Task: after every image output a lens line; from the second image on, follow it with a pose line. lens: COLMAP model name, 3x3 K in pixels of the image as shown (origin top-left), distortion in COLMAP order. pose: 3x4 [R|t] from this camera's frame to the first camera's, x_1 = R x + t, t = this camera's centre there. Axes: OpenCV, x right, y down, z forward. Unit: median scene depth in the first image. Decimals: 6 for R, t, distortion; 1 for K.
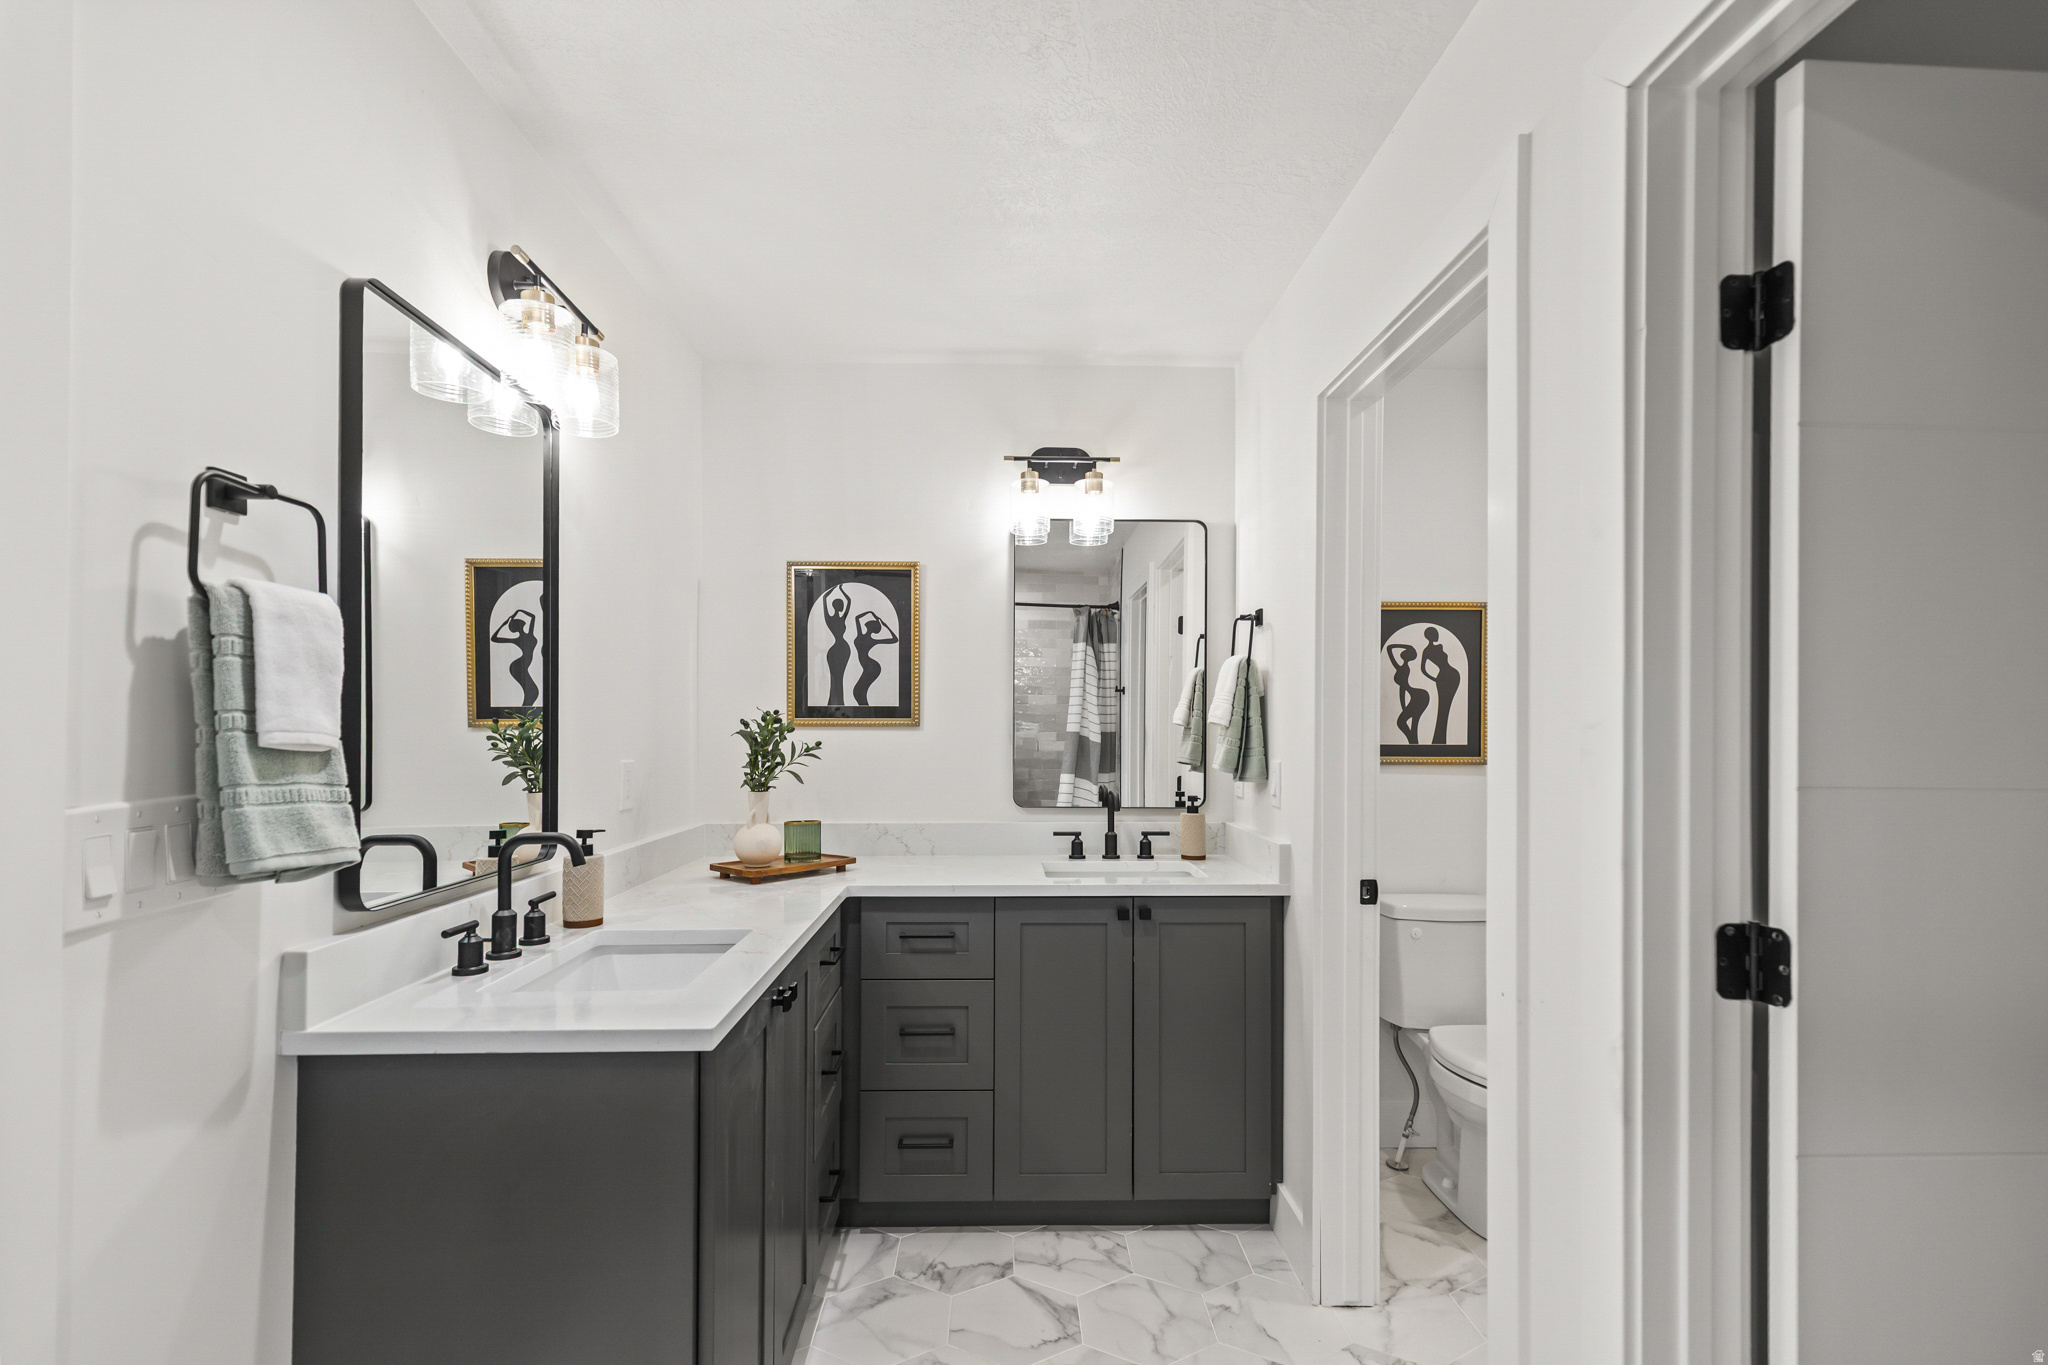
lens RADIAL K [[928.0, 0, 1053.4], [0, 928.0, 716.3], [0, 0, 1]] dist [0.004731, -0.002203]
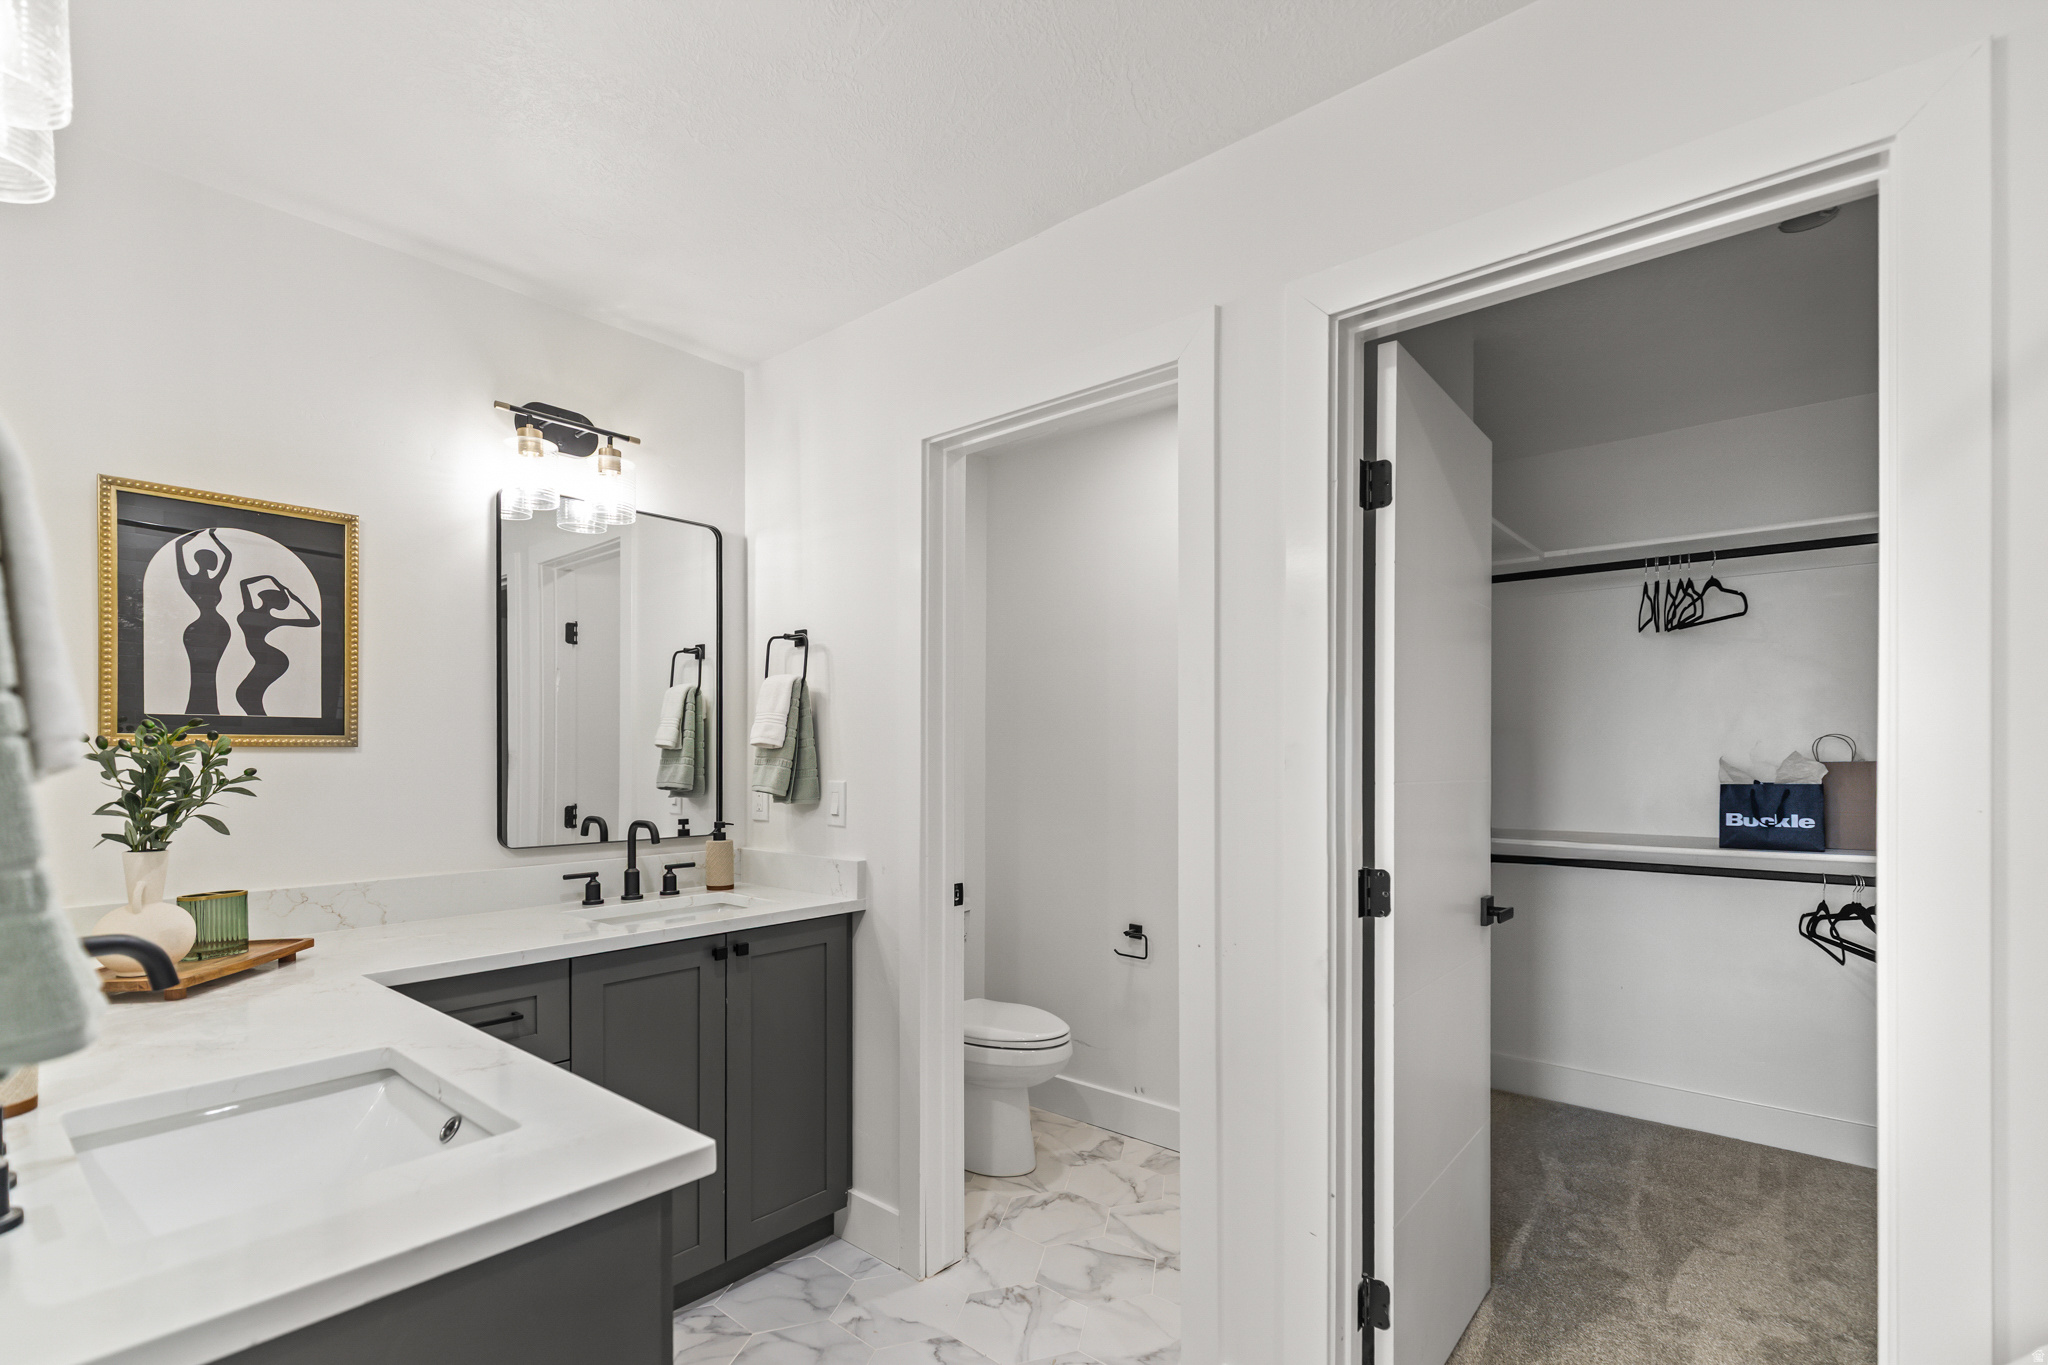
lens RADIAL K [[928.0, 0, 1030.4], [0, 928.0, 755.4], [0, 0, 1]] dist [0.004731, -0.002203]
pose [[0.676593, -0.004084, 0.736346, -0.330416], [-0.007423, 0.999896, 0.012366, 0.004829], [-0.736320, -0.013832, 0.676492, 0.139480]]
